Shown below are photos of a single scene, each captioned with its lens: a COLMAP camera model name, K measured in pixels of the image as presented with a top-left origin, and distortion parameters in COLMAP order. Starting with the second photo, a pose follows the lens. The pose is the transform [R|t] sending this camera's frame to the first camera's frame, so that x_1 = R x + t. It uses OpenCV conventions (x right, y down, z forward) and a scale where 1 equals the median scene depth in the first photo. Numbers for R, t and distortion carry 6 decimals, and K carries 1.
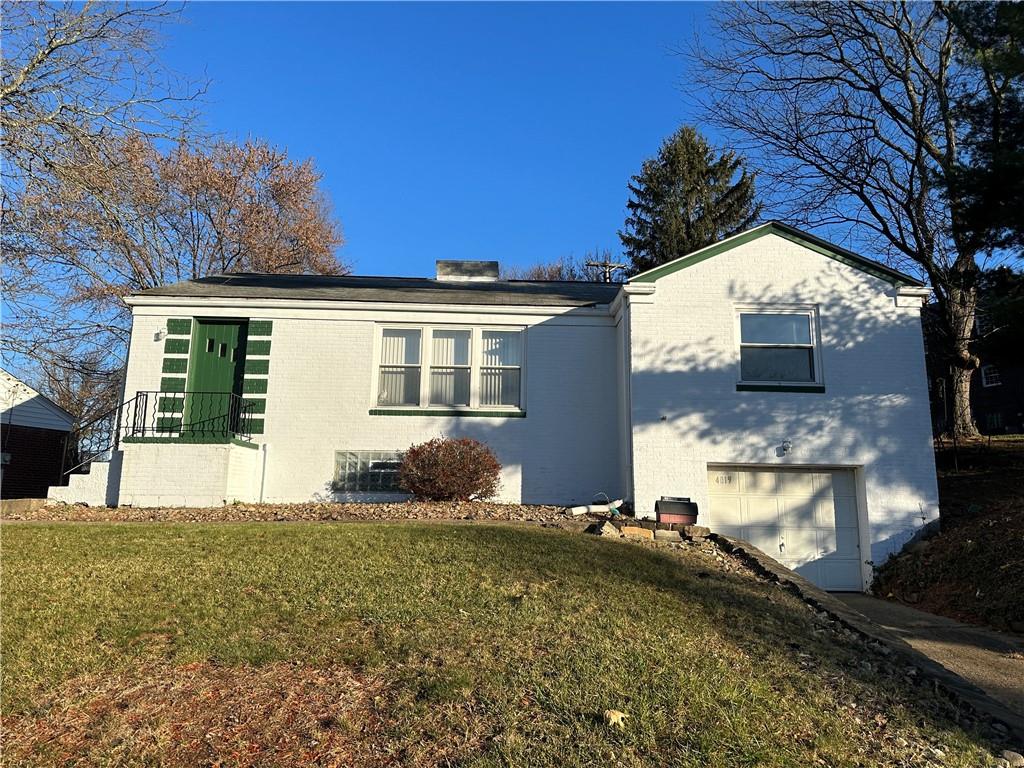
lens RADIAL K [[720.4, 0, 515.4], [0, 720.4, 377.3], [0, 0, 1]] dist [0.116636, -0.155502]
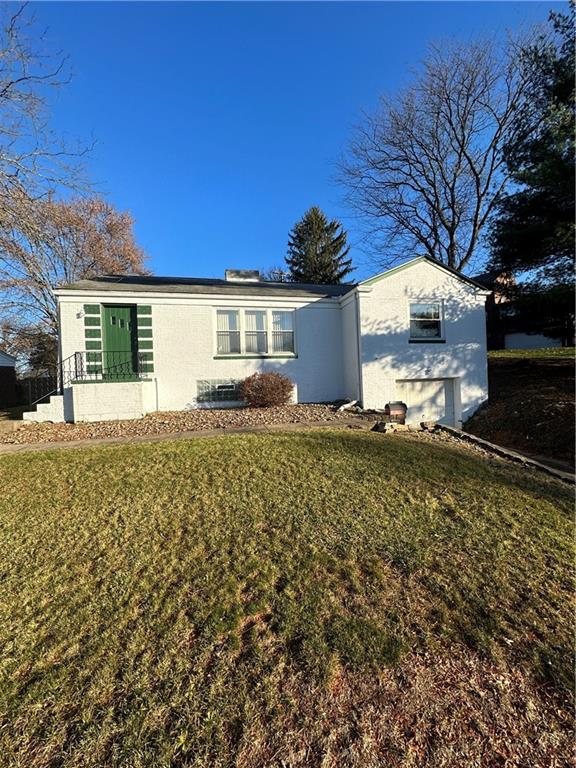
lens RADIAL K [[307.3, 0, 288.0], [0, 307.3, 384.0], [0, 0, 1]] dist [-0.000707, -0.000037]
pose [[0.975836, -0.050527, 0.212582, -0.190734], [0.008231, 0.980707, 0.195310, -0.036687], [-0.218349, -0.188840, 0.957425, 0.221263]]
